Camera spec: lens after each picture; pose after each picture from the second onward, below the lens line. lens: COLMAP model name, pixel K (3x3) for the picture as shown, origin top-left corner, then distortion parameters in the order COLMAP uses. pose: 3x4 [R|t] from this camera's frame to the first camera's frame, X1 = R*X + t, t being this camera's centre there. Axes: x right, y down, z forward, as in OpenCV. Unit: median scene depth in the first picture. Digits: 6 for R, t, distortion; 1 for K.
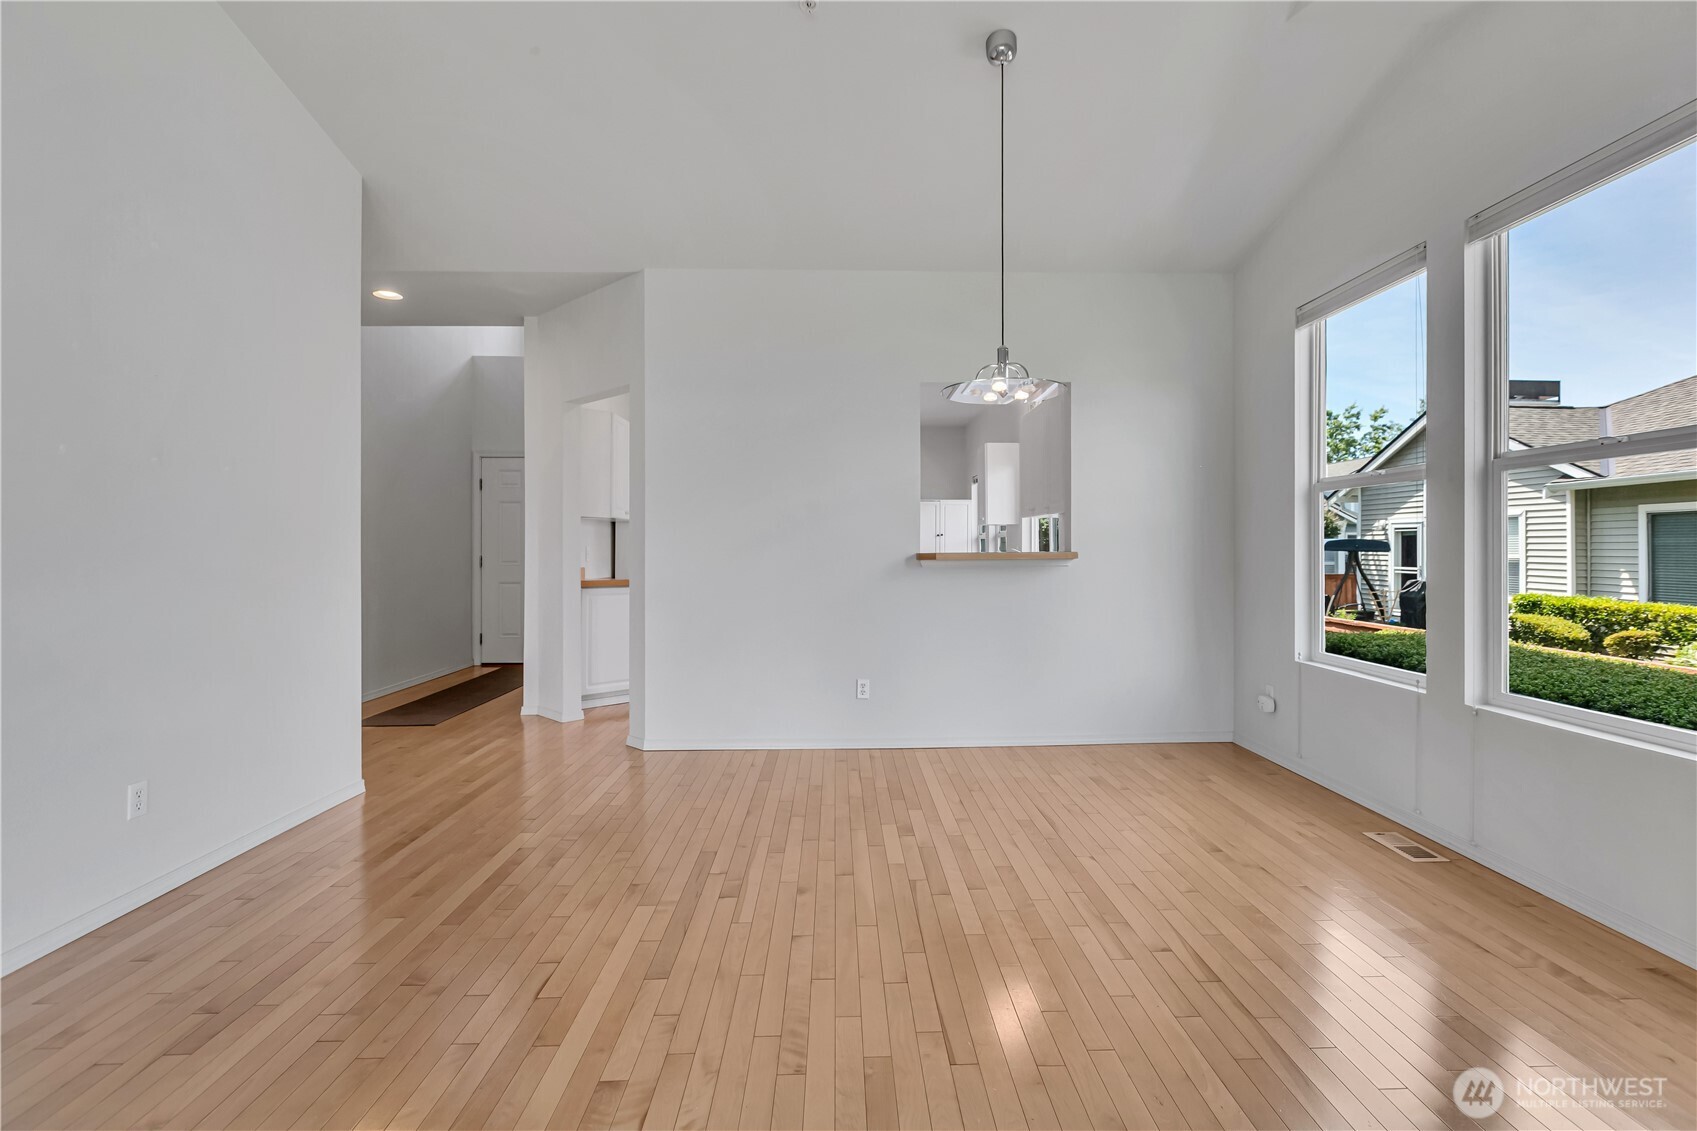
lens RADIAL K [[772.9, 0, 859.0], [0, 772.9, 546.4], [0, 0, 1]] dist [0.000091, 0.000015]
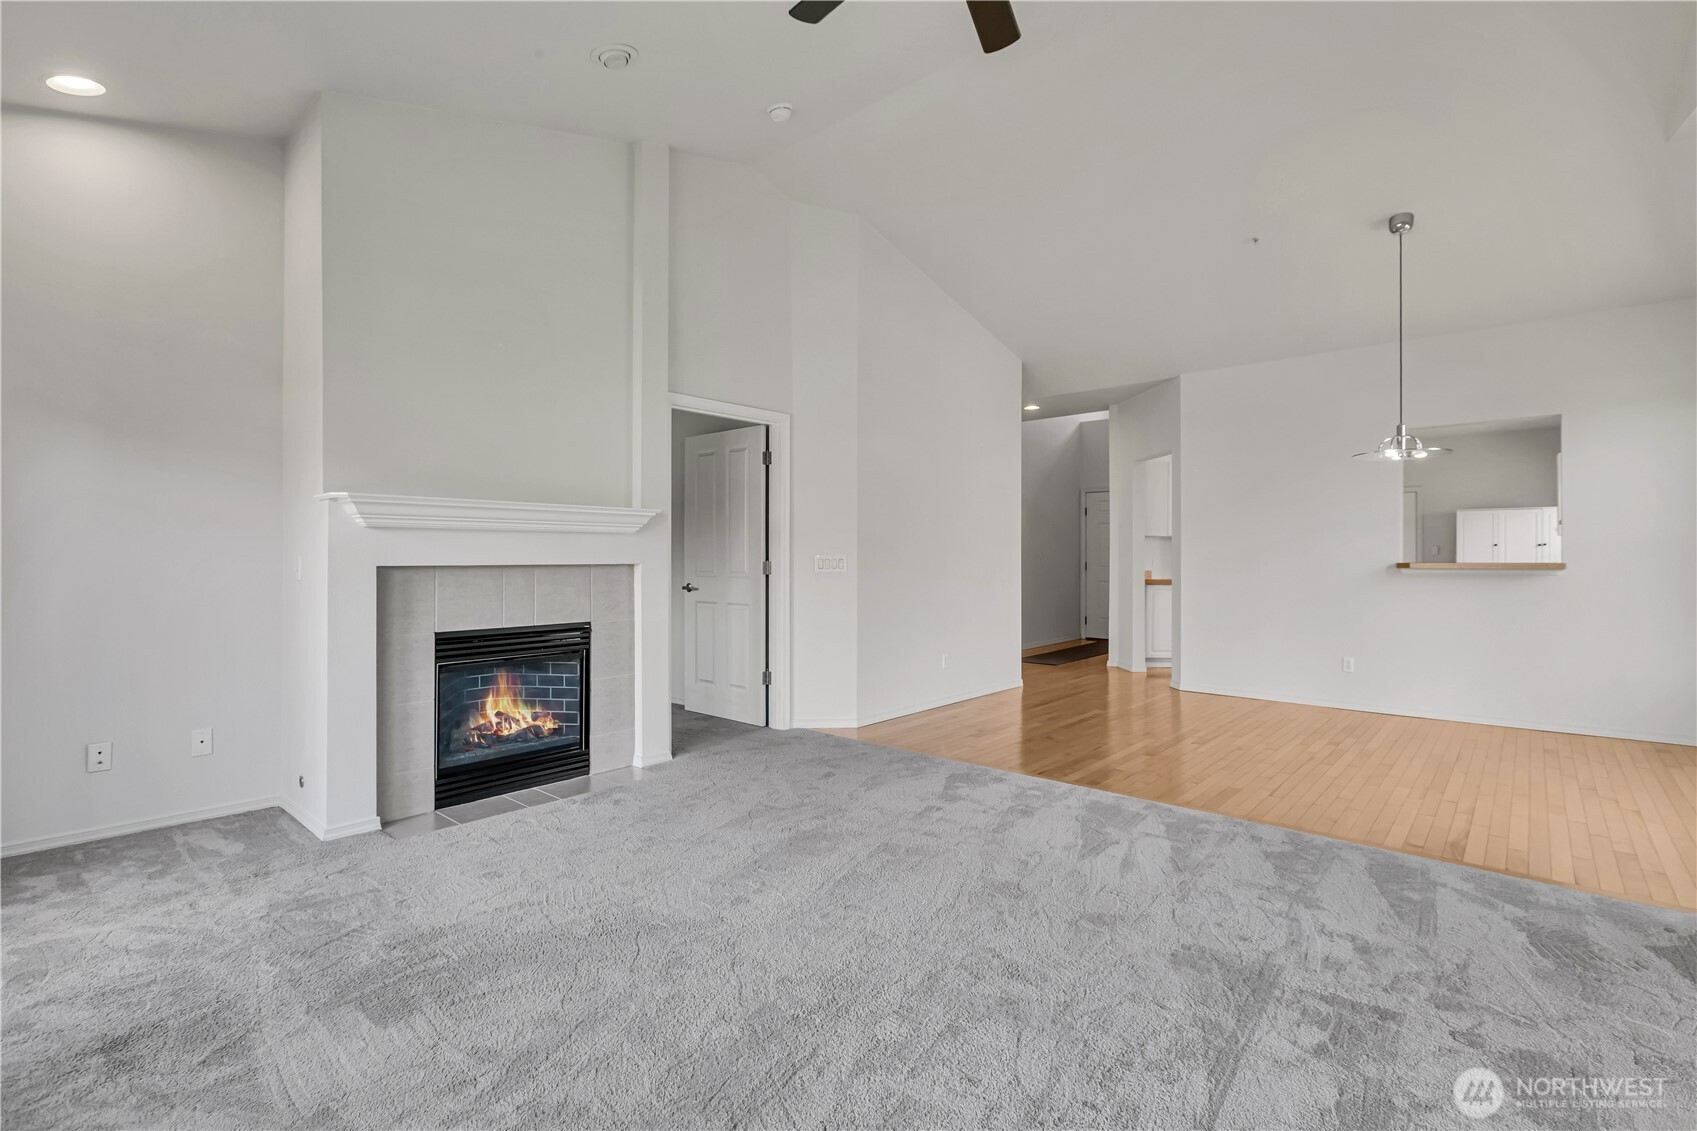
lens RADIAL K [[760.2, 0, 867.5], [0, 760.2, 558.3], [0, 0, 1]] dist [-0.014727, -0.000012]
pose [[0.734832, 0.006913, -0.678214, 0.319180], [-0.002767, 0.999970, 0.007194, -0.005581], [0.678243, -0.003410, 0.734830, -0.584861]]
